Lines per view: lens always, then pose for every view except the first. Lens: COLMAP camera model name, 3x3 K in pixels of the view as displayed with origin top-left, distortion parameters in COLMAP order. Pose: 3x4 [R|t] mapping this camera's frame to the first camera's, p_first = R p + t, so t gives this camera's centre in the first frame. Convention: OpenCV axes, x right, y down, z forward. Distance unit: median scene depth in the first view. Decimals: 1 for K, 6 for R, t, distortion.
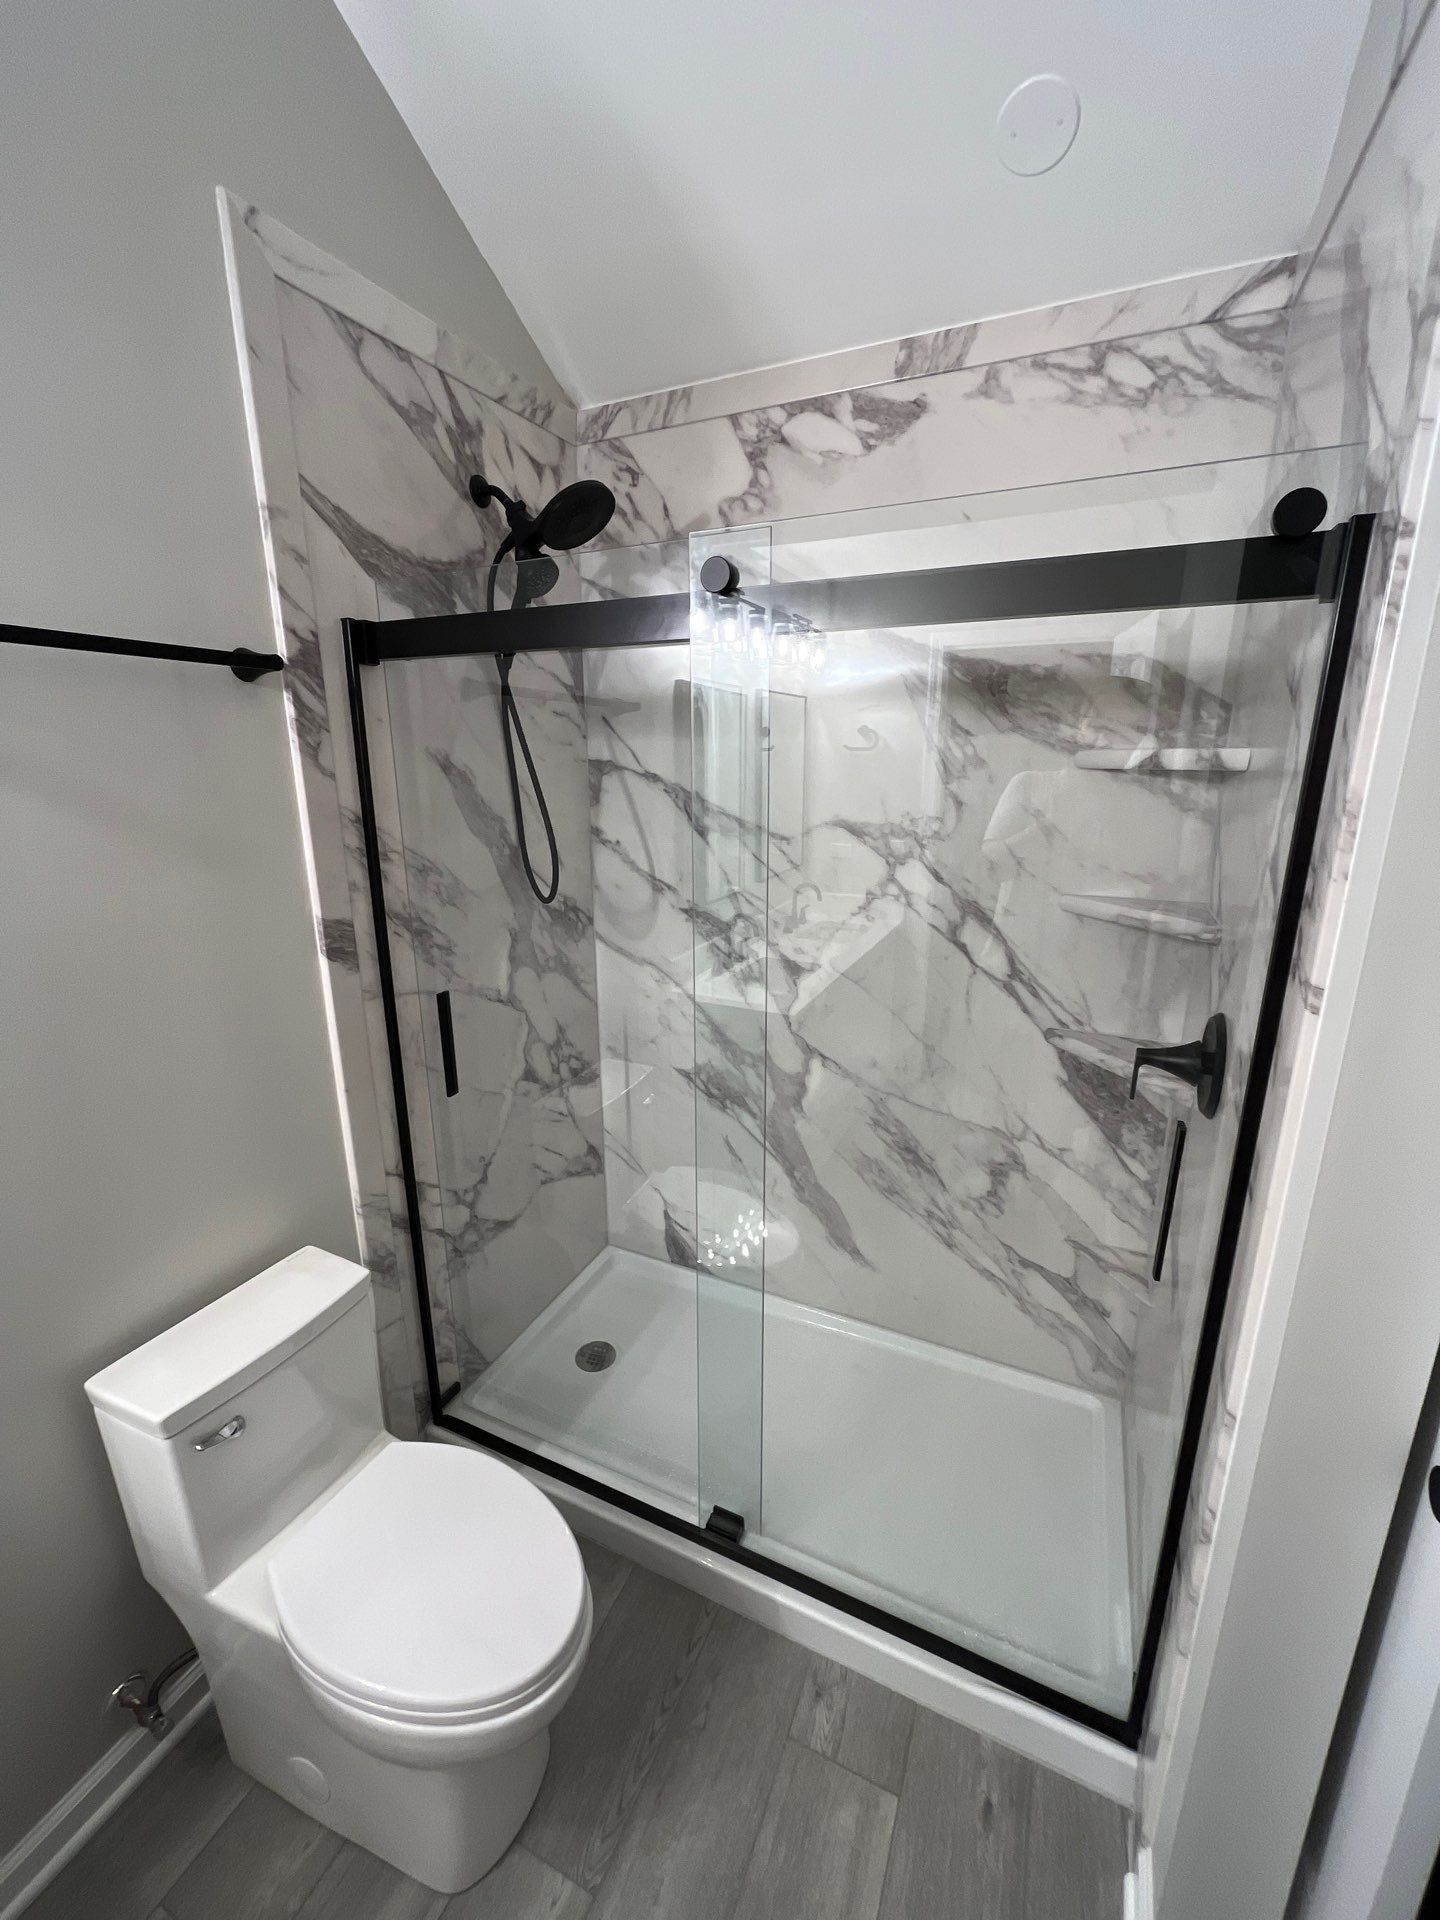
lens RADIAL K [[783.6, 0, 716.8], [0, 783.6, 963.9], [0, 0, 1]] dist [-0.004177, 0.000565]
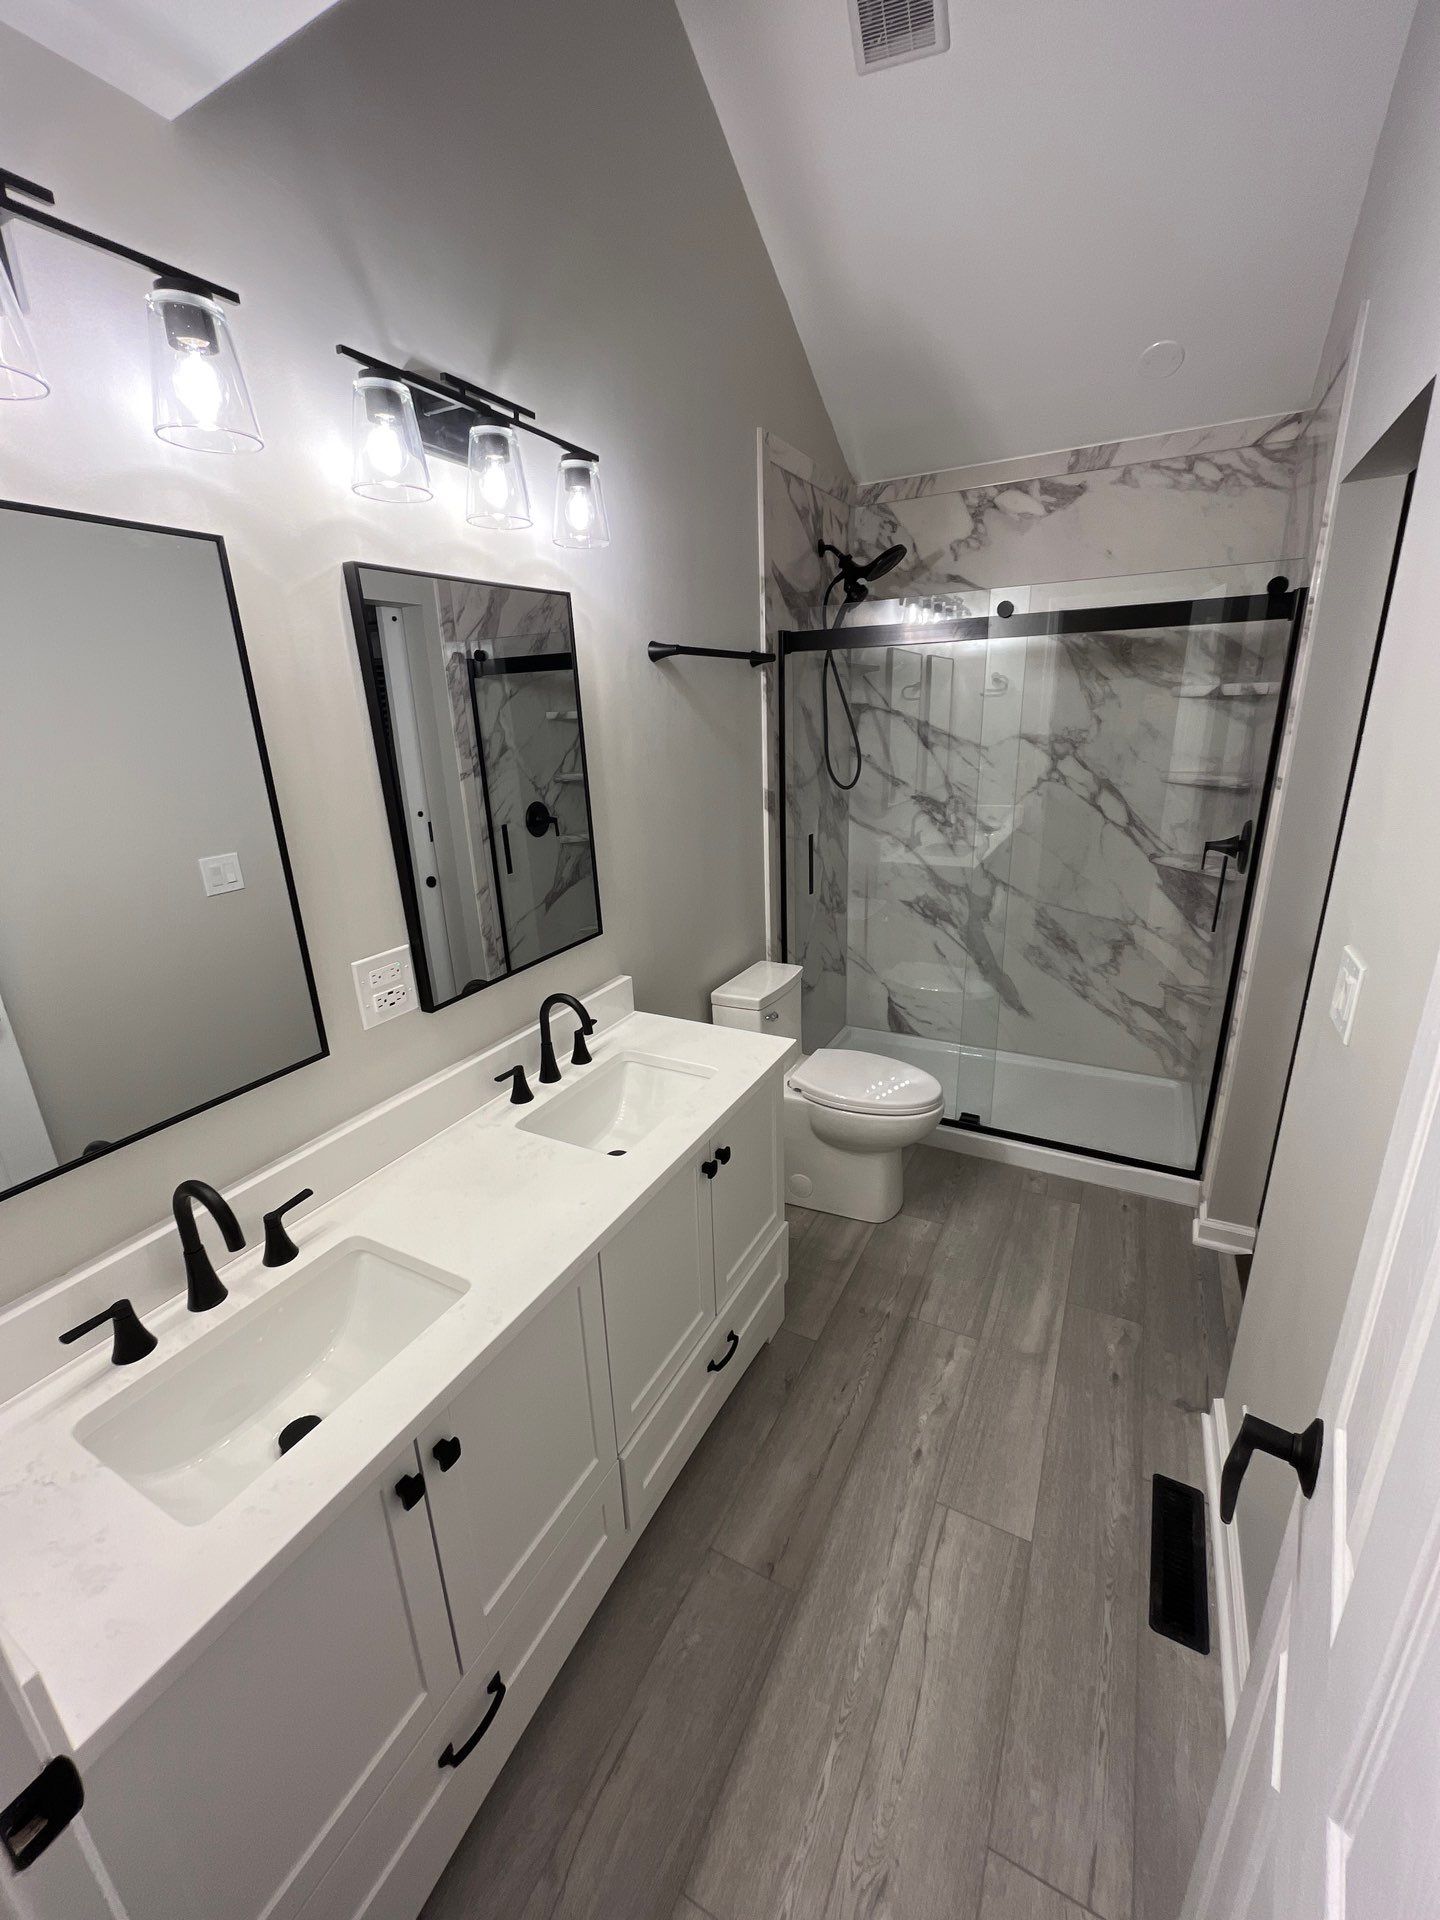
lens RADIAL K [[783.6, 0, 714.8], [0, 783.6, 963.1], [0, 0, 1]] dist [-0.004177, 0.000565]
pose [[0.997684, -0.014439, -0.066476, -0.414565], [0.018357, 0.998106, 0.058707, 0.203473], [0.065502, -0.059791, 0.996059, -0.772045]]
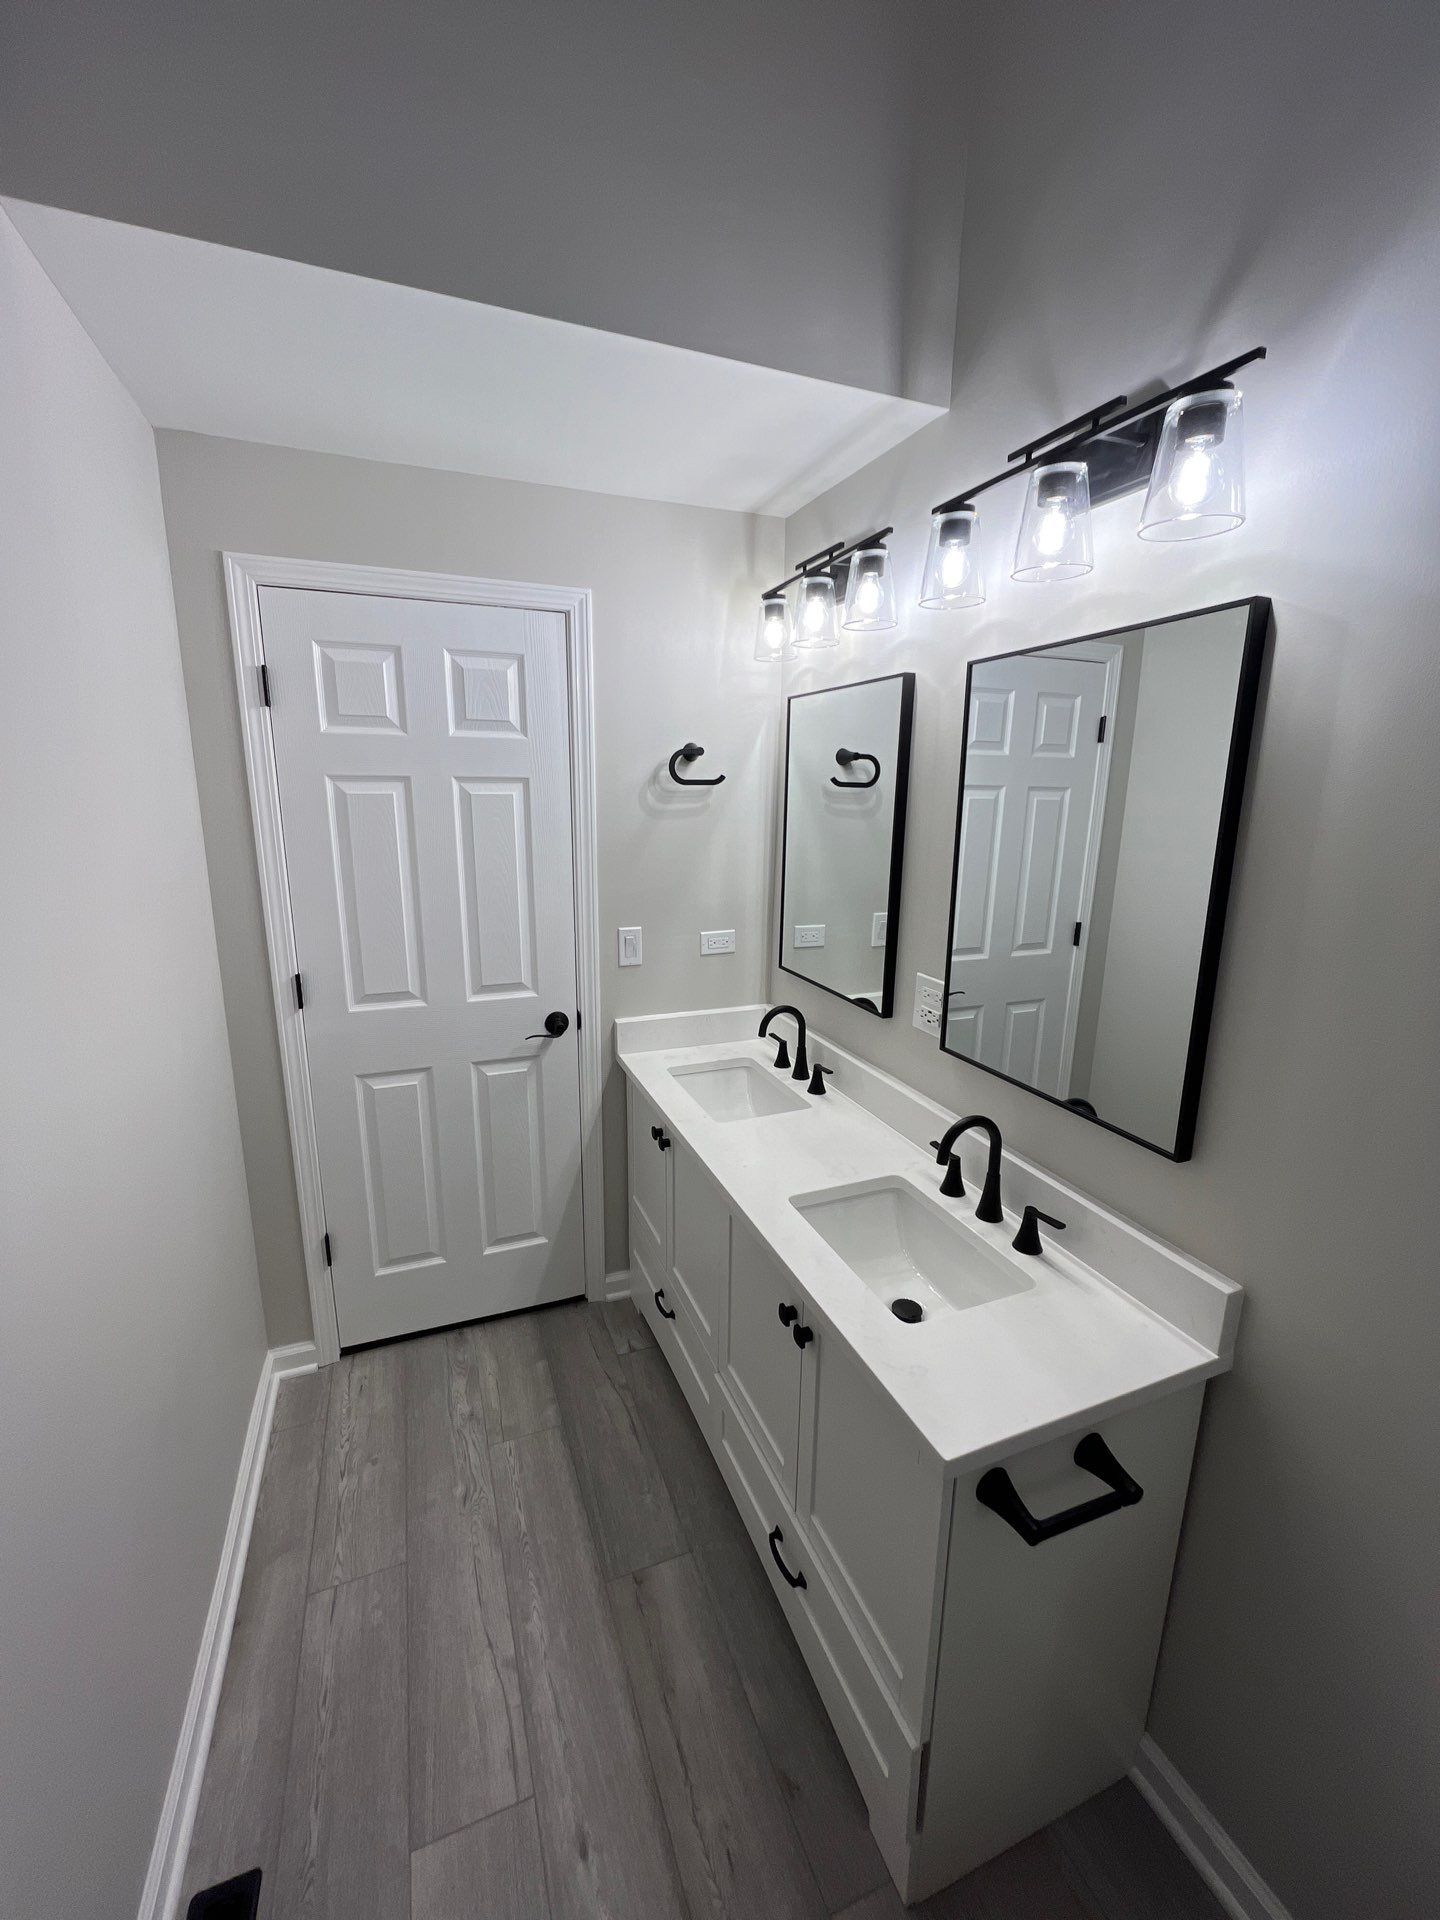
lens RADIAL K [[783.6, 0, 715.8], [0, 783.6, 958.3], [0, 0, 1]] dist [-0.004177, 0.000565]
pose [[-0.694665, 0.151244, -0.703254, 0.897370], [-0.193268, 0.902457, 0.384993, -0.663889], [0.692884, 0.403358, -0.597675, 2.450919]]
